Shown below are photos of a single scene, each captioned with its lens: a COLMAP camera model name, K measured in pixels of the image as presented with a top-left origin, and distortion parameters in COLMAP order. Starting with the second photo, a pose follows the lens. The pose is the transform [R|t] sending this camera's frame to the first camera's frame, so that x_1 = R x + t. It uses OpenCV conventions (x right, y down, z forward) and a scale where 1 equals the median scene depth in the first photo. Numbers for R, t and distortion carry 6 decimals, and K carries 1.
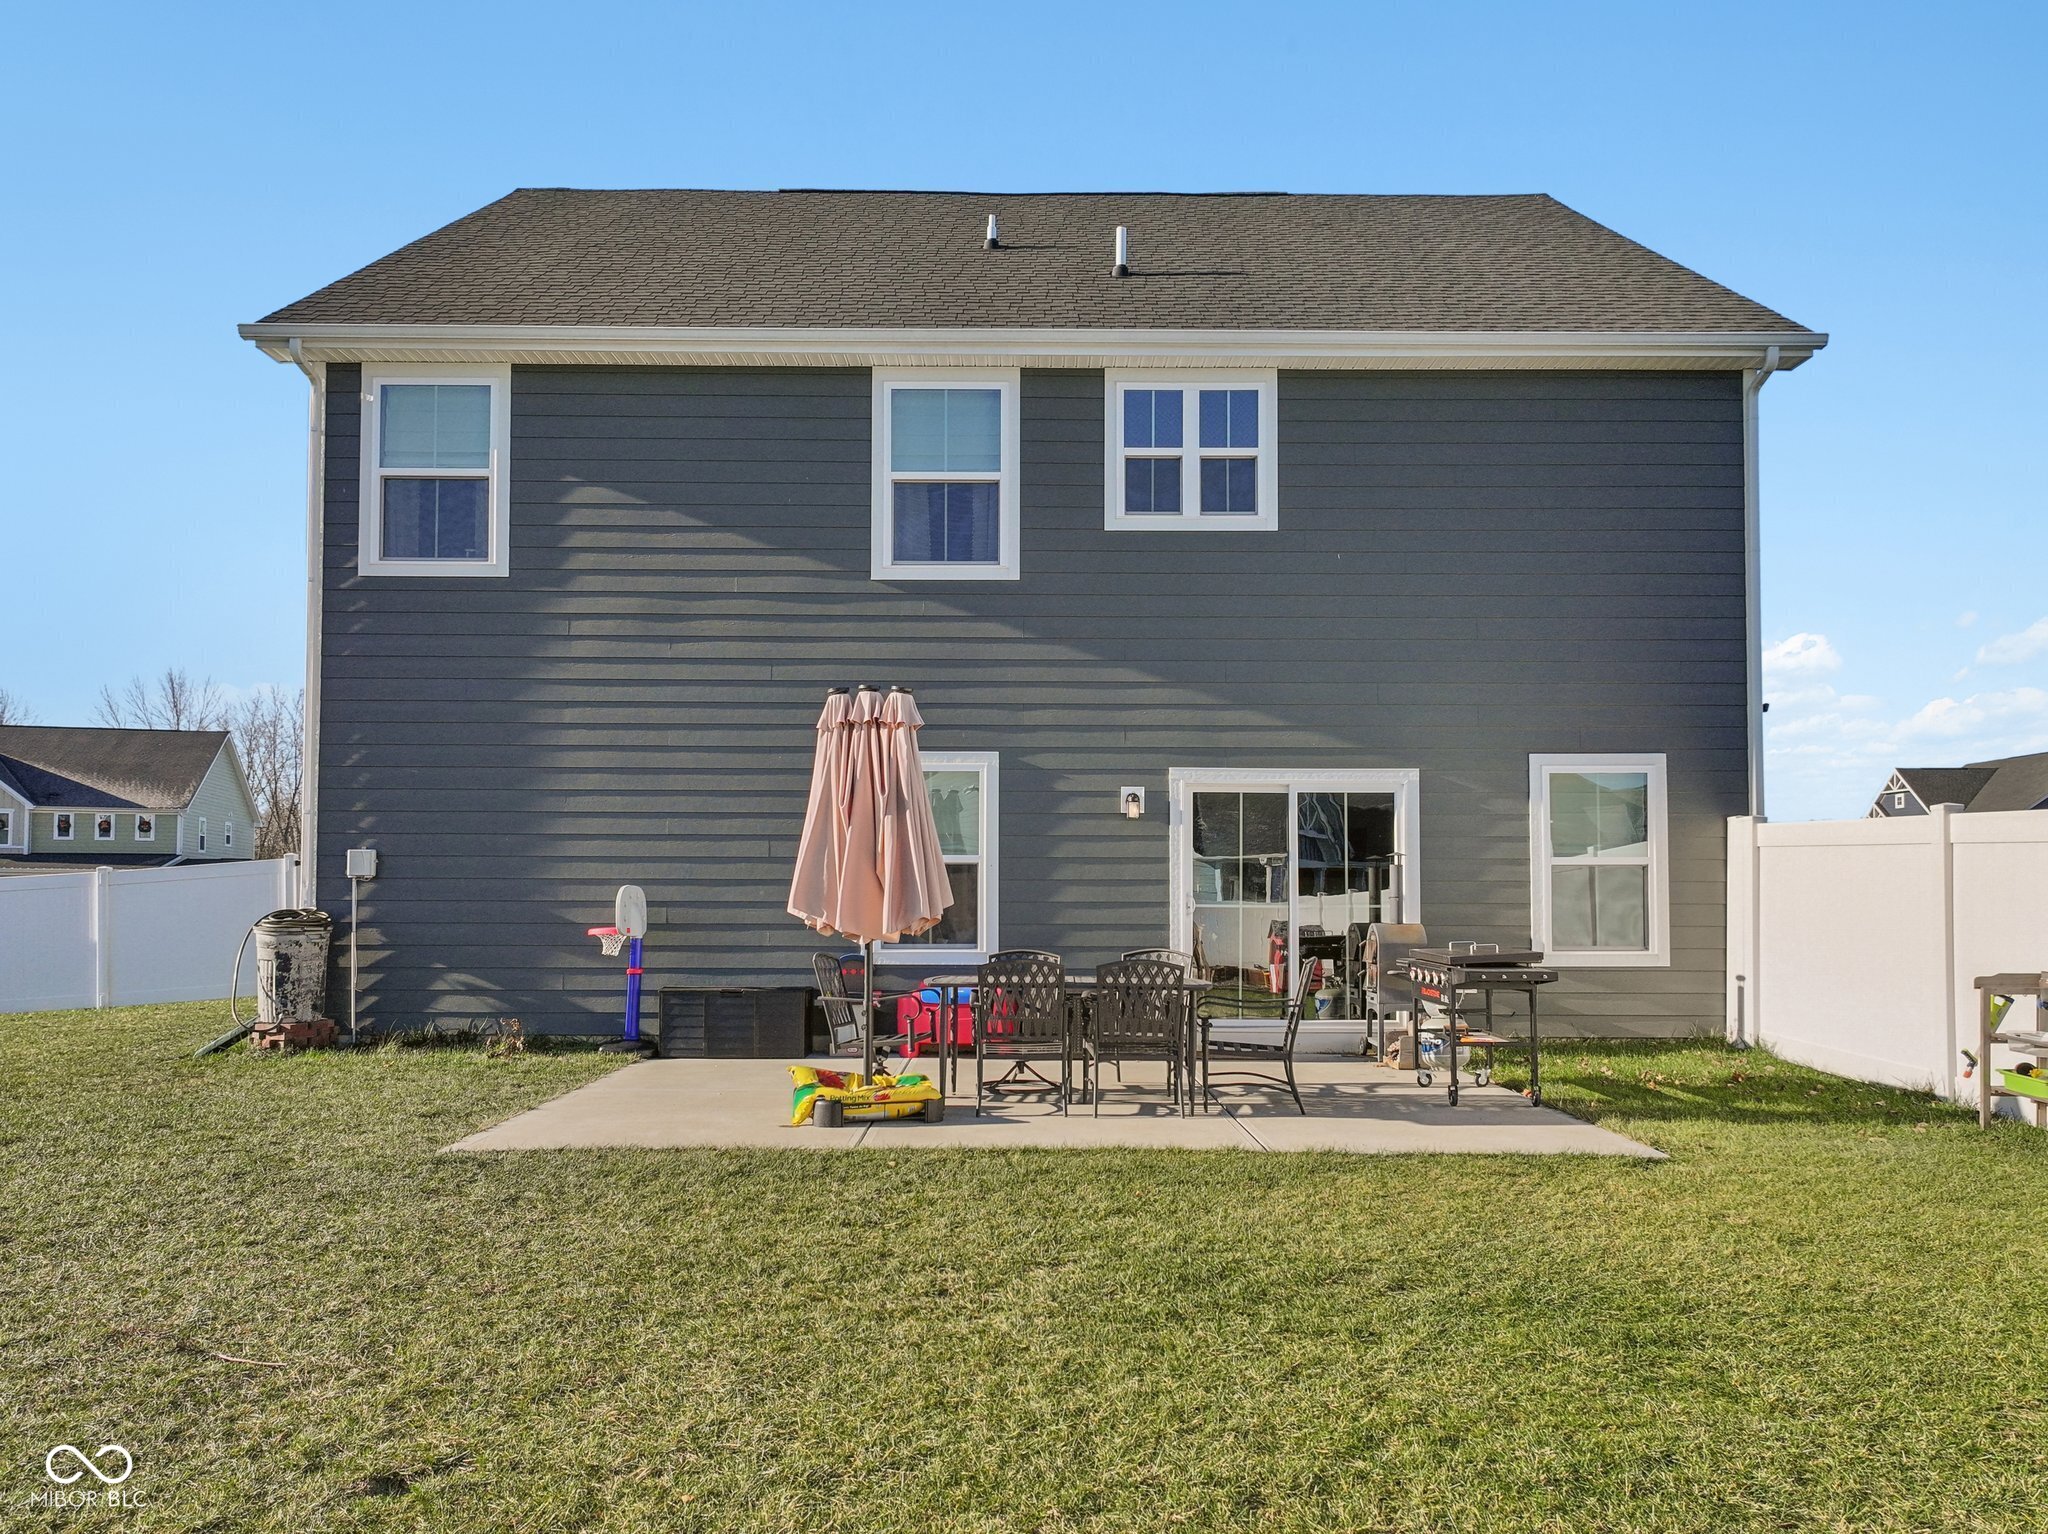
lens RADIAL K [[1462.7, 0, 1018.0], [0, 1462.7, 790.3], [0, 0, 1]] dist [0.007931, 0.003499]
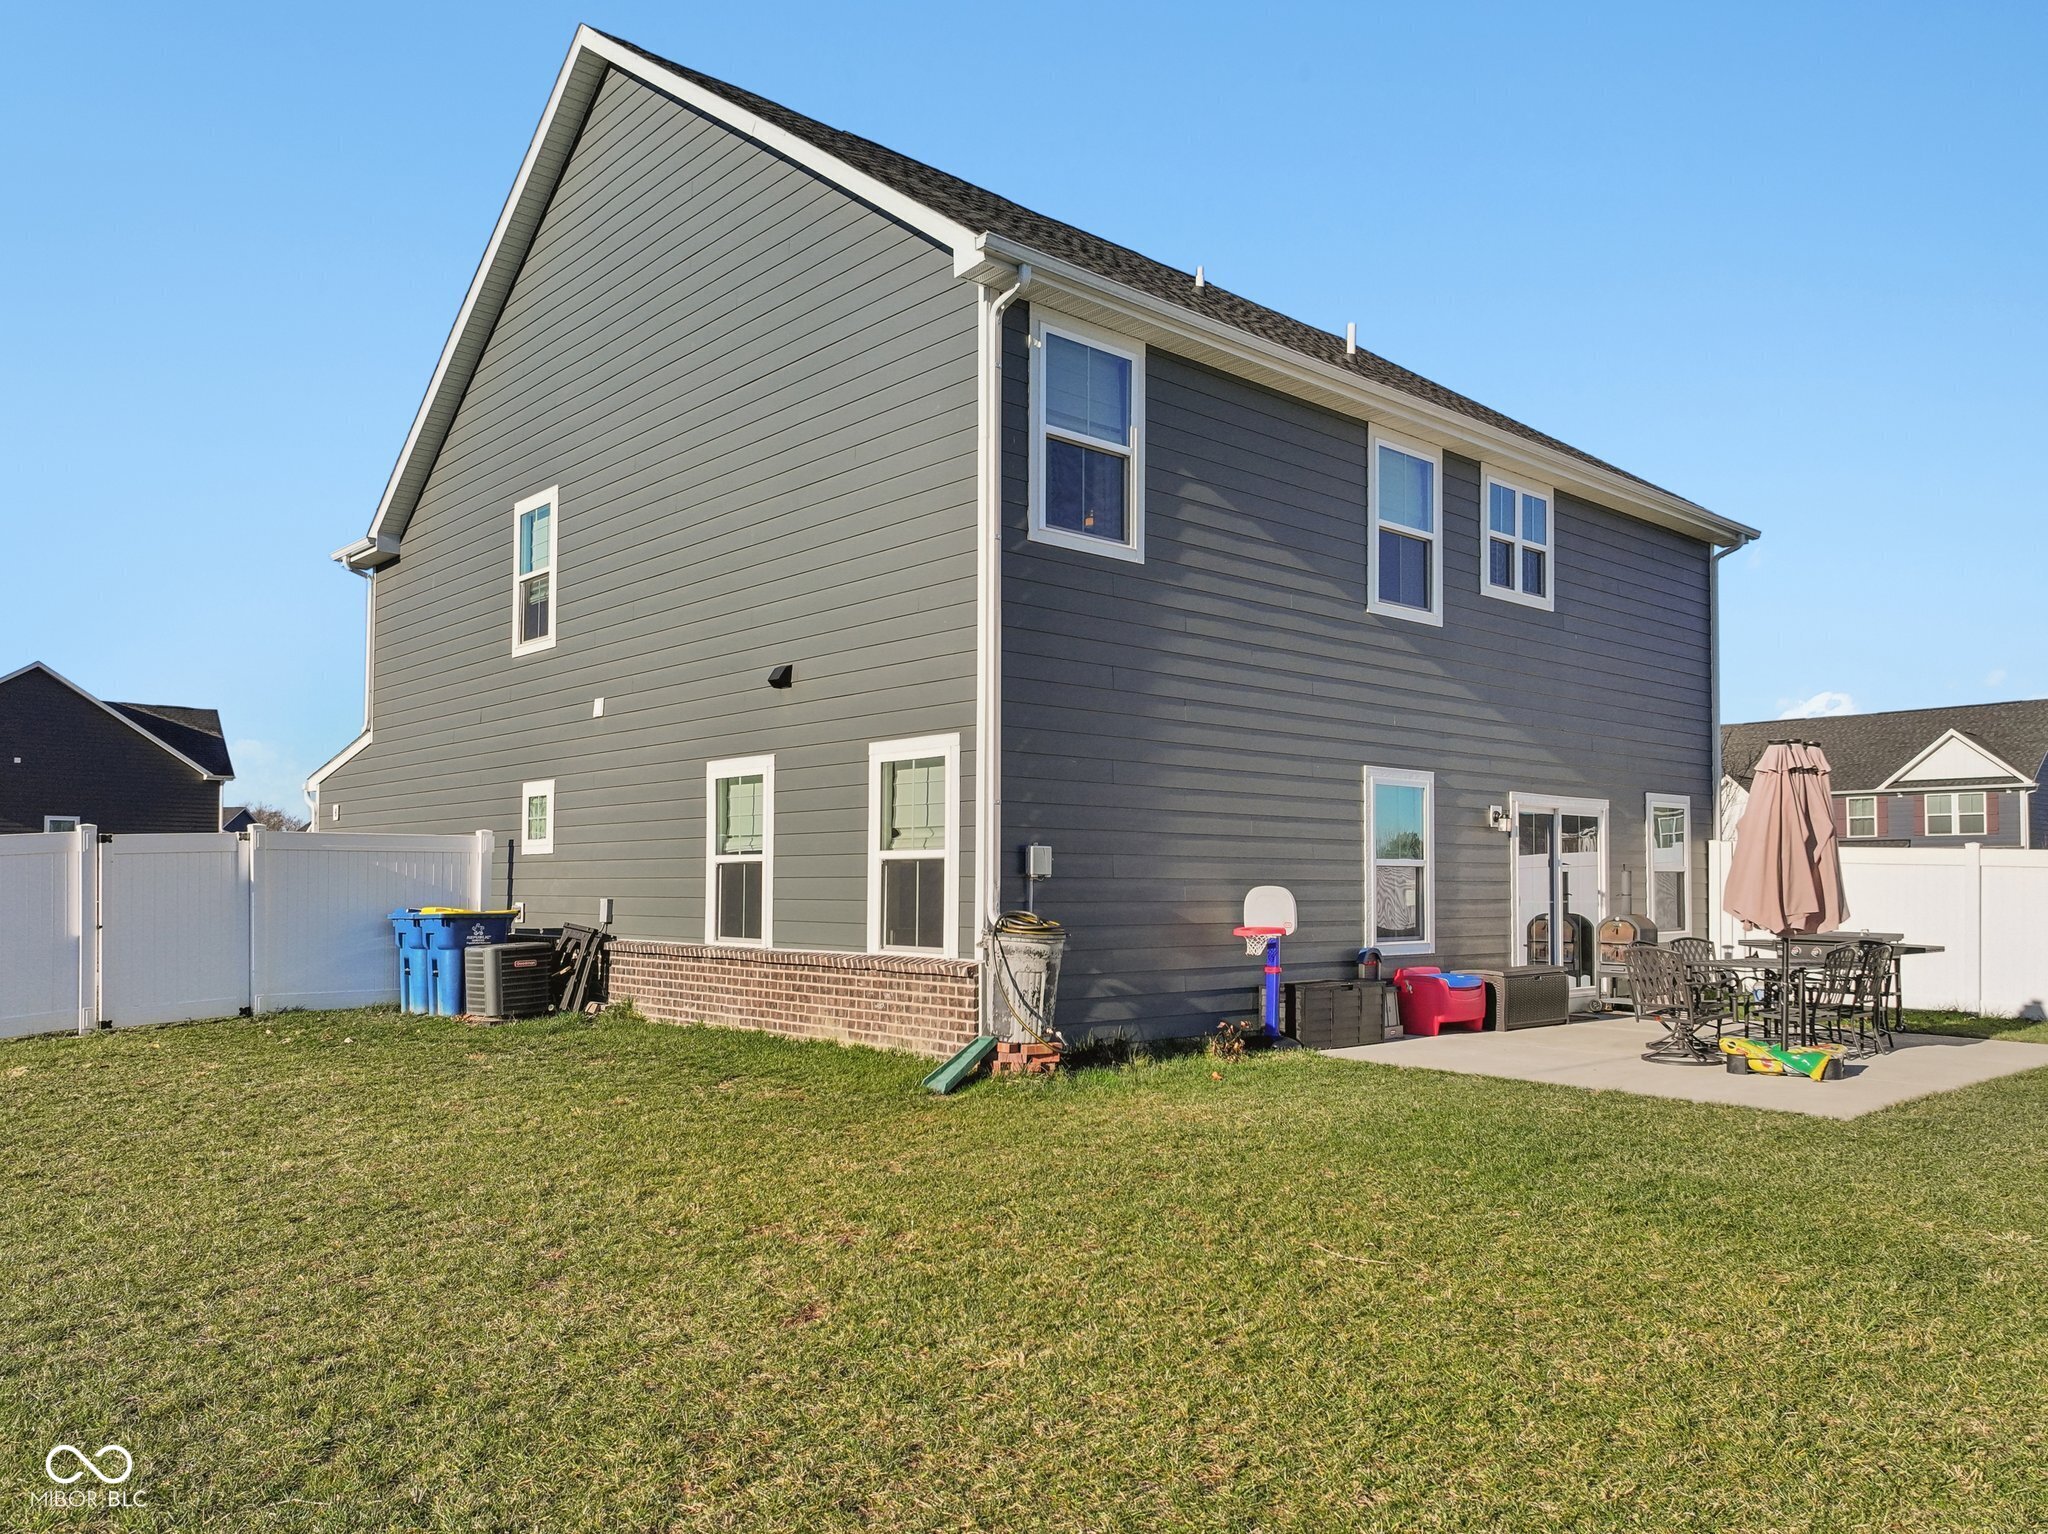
lens RADIAL K [[1456.5, 0, 1021.3], [0, 1456.5, 766.3], [0, 0, 1]] dist [0.008144, 0.022945]
pose [[0.757722, 0.052376, 0.650472, -1.023231], [-0.054385, 0.998375, -0.017036, 0.007295], [-0.650307, -0.022467, 0.759339, 0.321895]]
